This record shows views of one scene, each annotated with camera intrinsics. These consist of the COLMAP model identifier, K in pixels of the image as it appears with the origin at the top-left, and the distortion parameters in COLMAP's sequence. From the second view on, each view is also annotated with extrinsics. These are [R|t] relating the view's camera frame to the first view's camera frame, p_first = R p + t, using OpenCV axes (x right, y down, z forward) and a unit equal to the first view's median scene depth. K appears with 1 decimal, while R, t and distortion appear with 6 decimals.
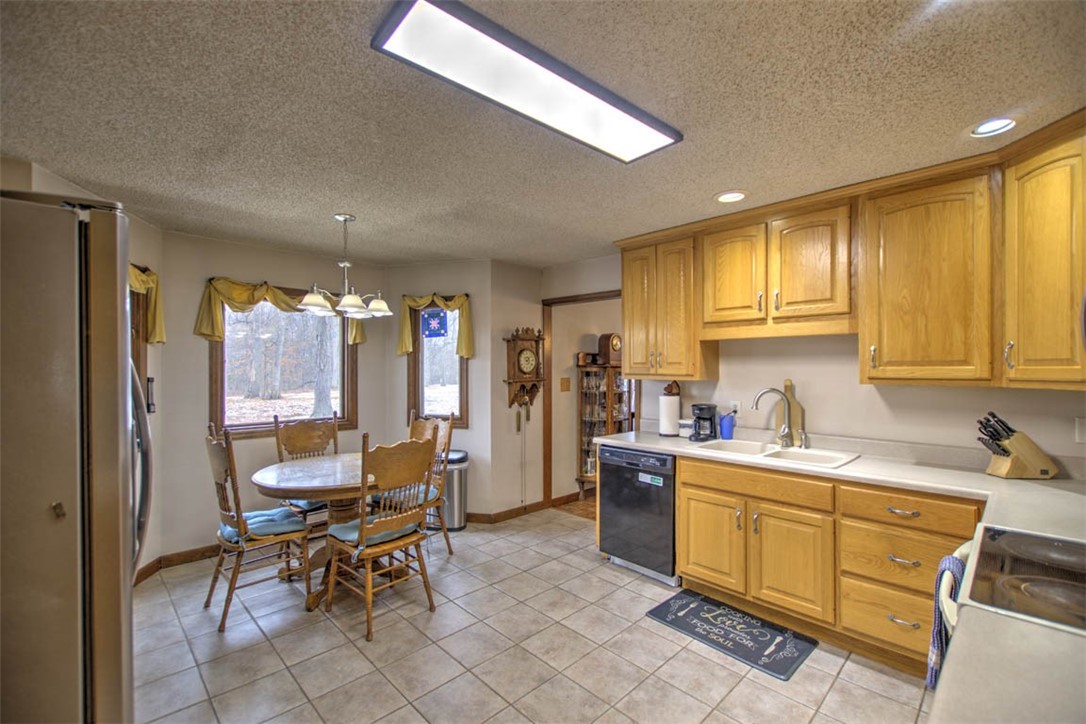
lens RADIAL K [[470.9, 0, 535.9], [0, 470.9, 366.6], [0, 0, 1]] dist [0.004739, 0.000444]
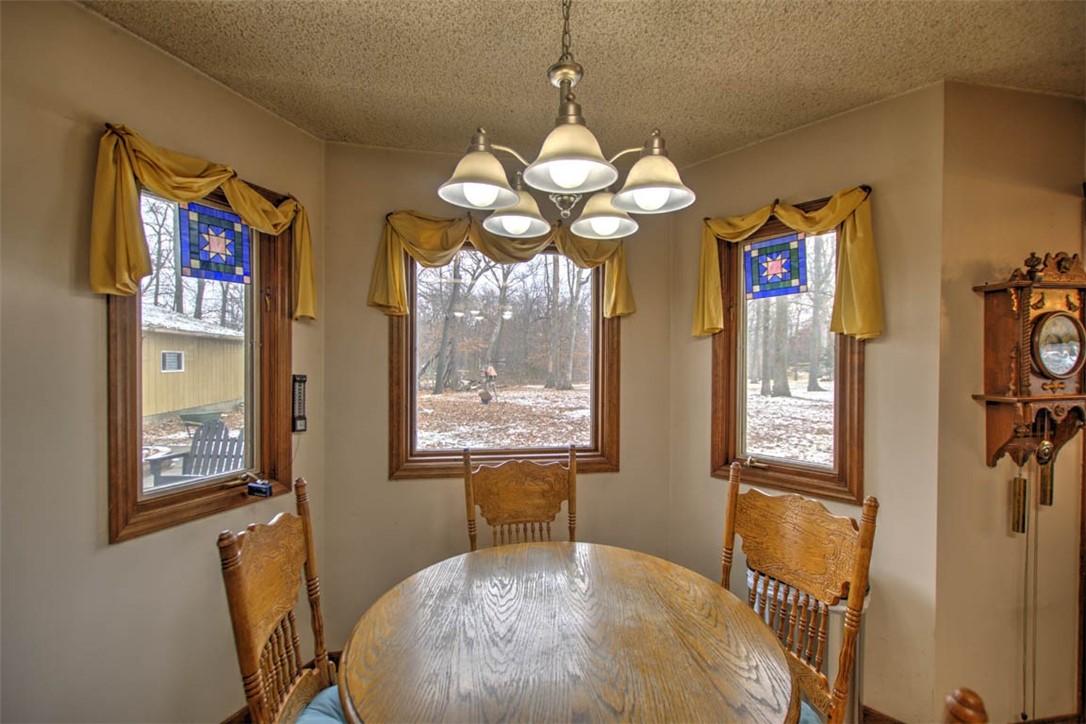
lens RADIAL K [[470.9, 0, 538.0], [0, 470.9, 363.6], [0, 0, 1]] dist [0.004739, 0.000444]
pose [[0.836683, 0.008909, -0.547615, -0.155695], [-0.004088, 0.999941, 0.010022, 0.000679], [0.547672, -0.006146, 0.836671, 0.482811]]
